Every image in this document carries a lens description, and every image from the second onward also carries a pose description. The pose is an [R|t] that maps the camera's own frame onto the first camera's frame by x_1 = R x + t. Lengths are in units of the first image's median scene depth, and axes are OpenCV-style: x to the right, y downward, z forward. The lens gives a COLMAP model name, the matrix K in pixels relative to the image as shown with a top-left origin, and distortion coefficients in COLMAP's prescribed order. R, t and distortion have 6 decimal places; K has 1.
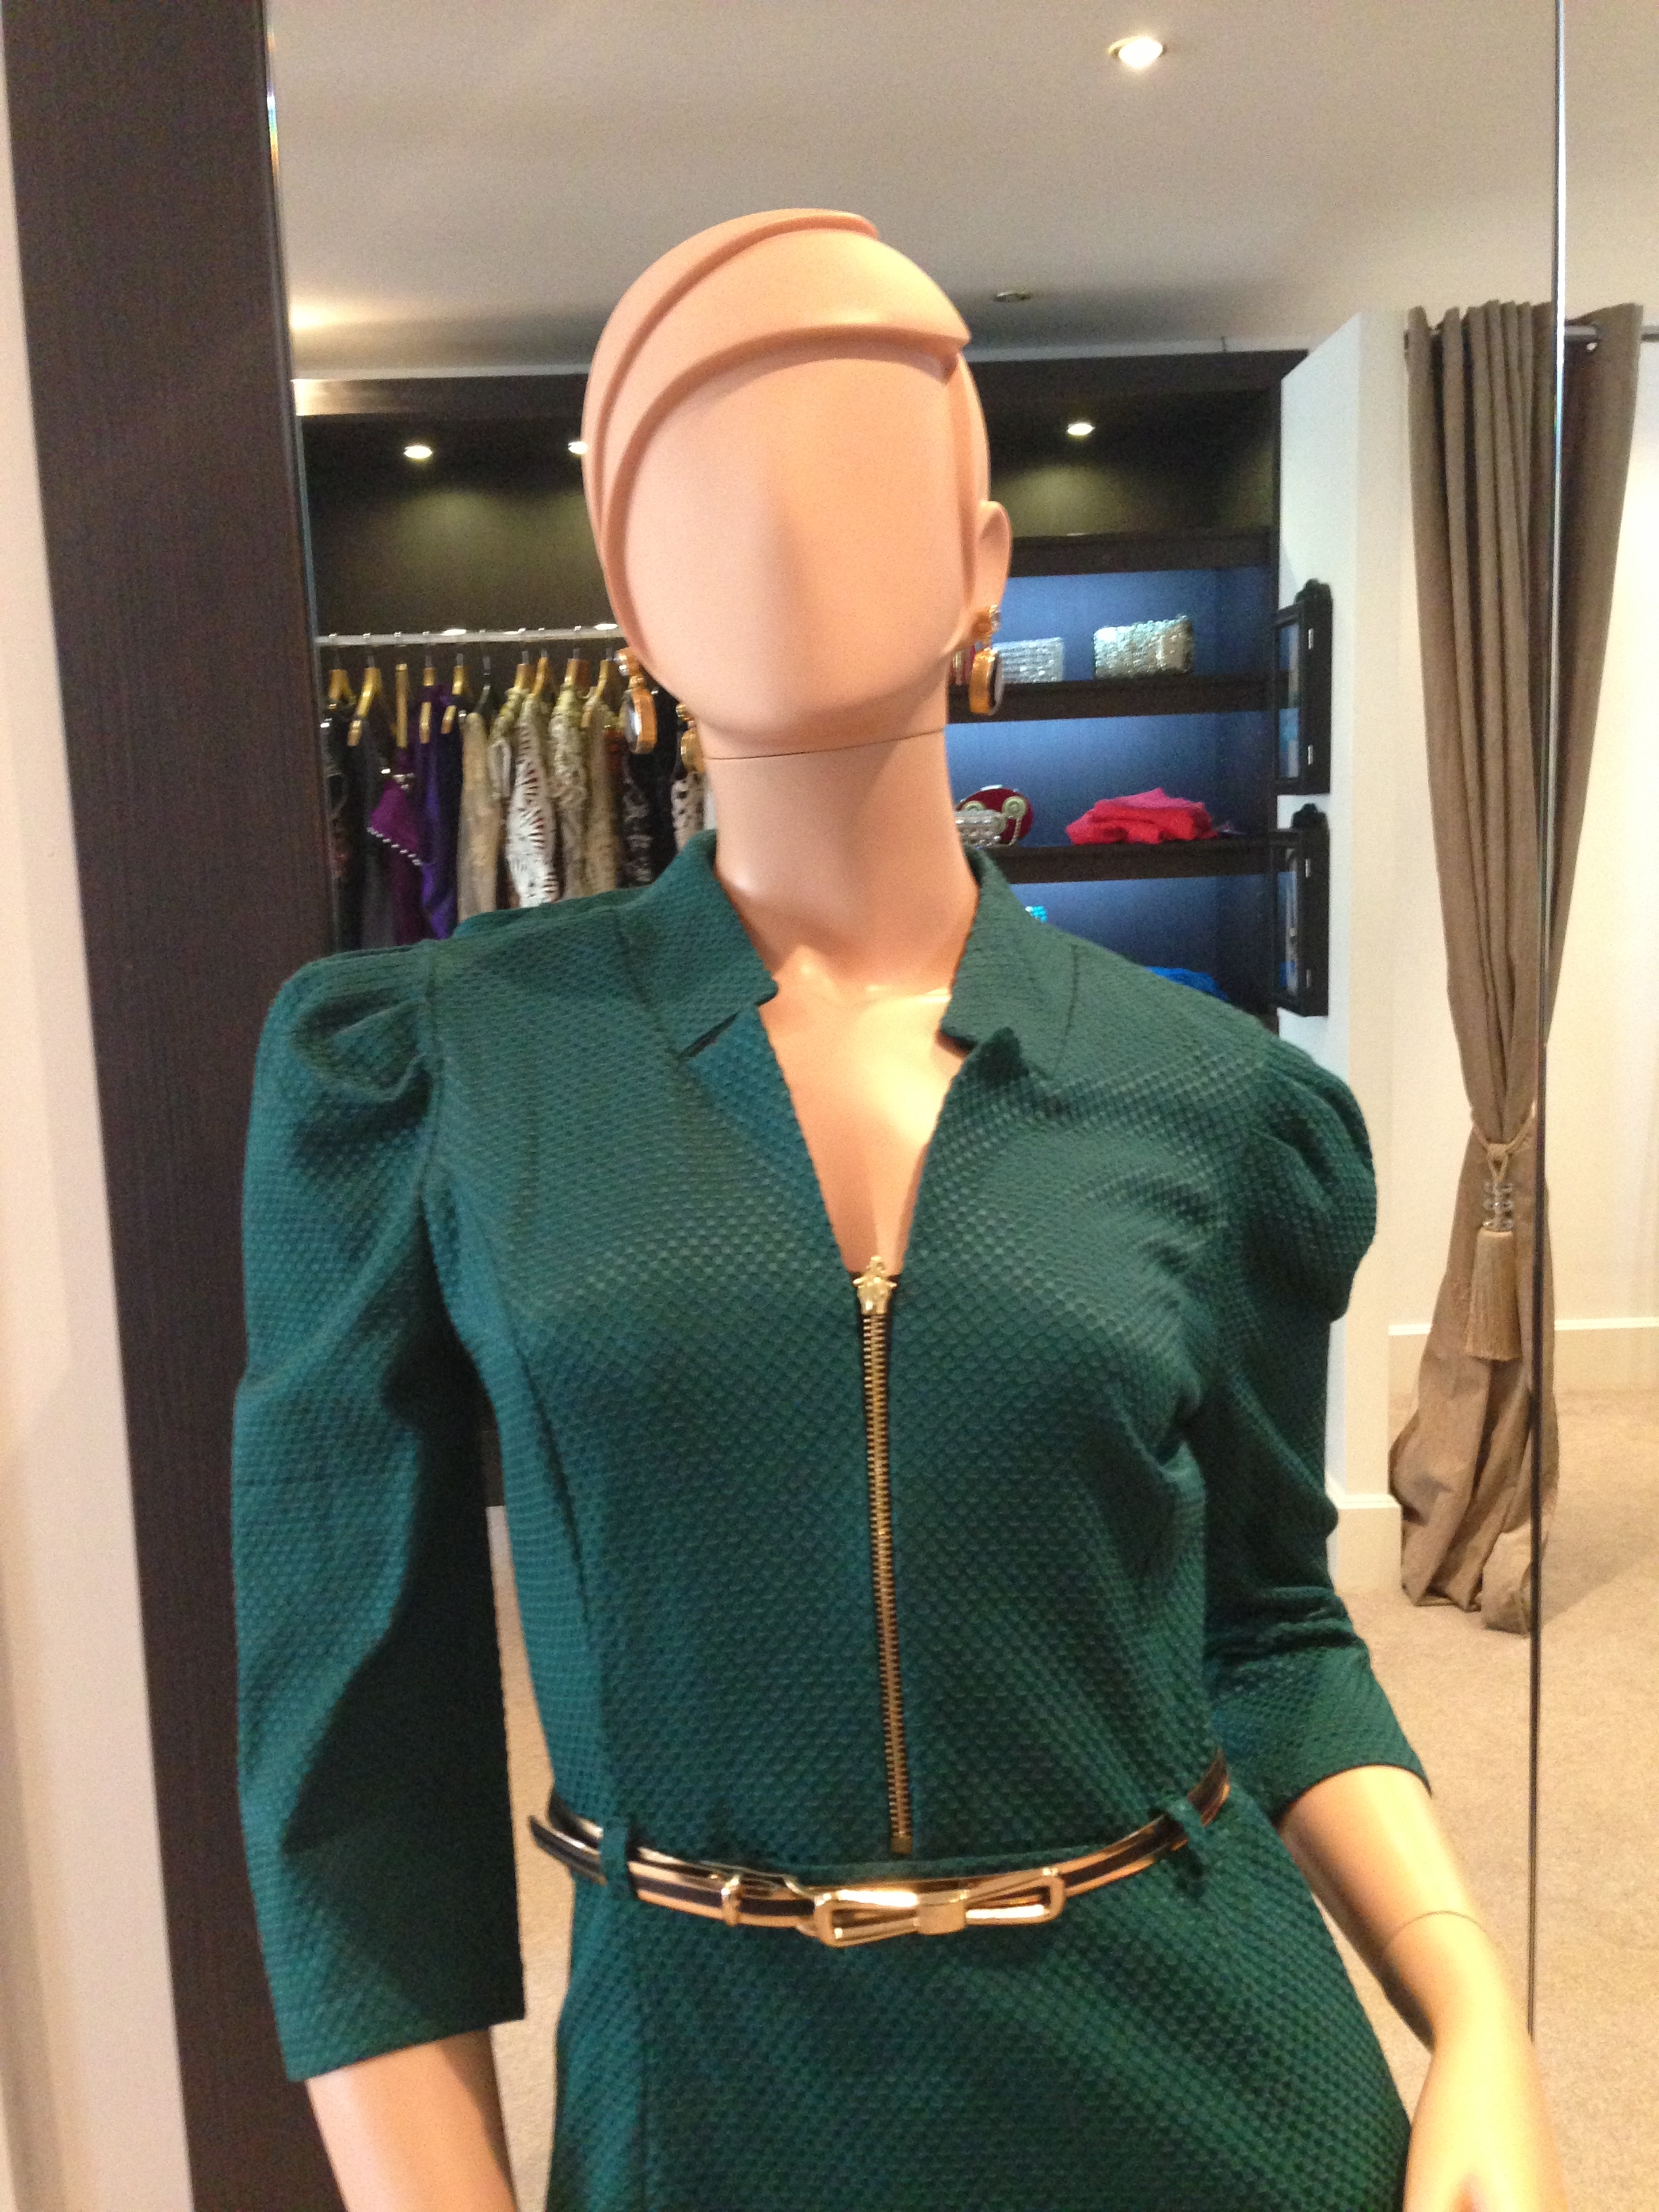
lens RADIAL K [[2067.6, 0, 790.3], [0, 2067.6, 1168.8], [0, 0, 1]] dist [0.084663, -0.185322]
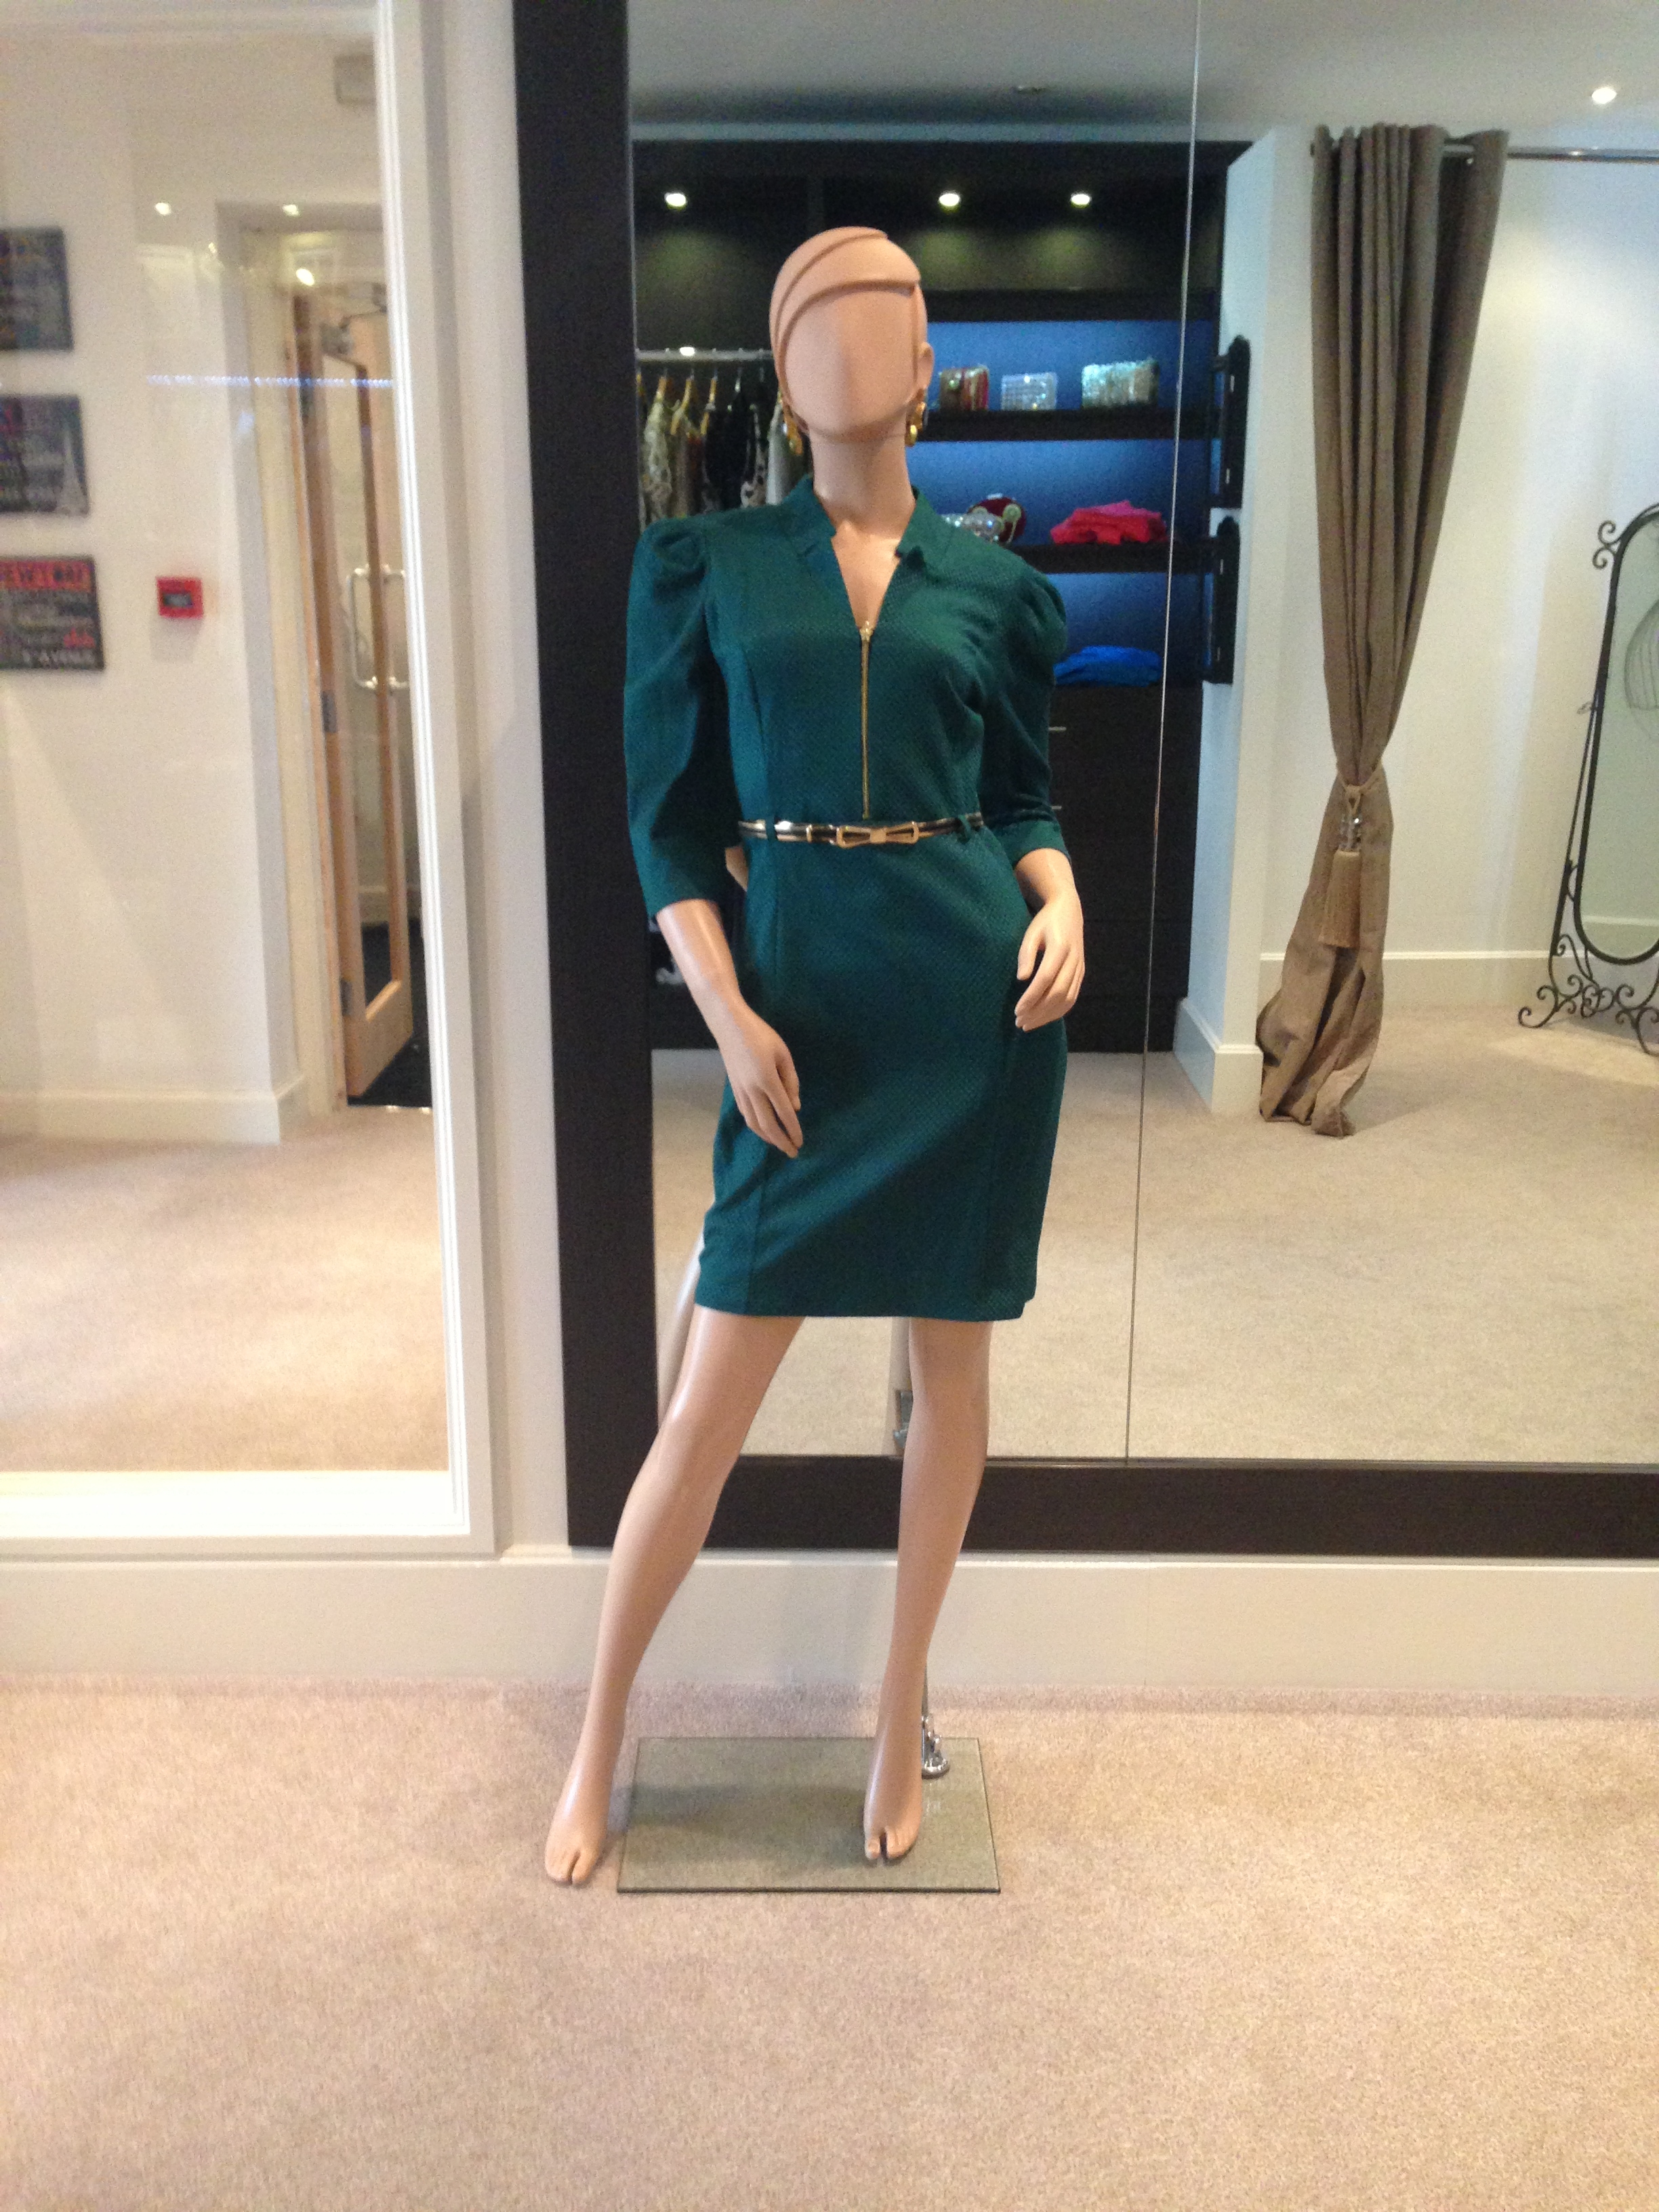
lens RADIAL K [[2067.6, 0, 790.3], [0, 2067.6, 1168.8], [0, 0, 1]] dist [0.084663, -0.185322]
pose [[0.999248, 0.038228, -0.006463, -0.003553], [-0.037125, 0.991498, 0.124717, 0.084805], [0.011175, -0.124383, 0.992171, -0.381509]]
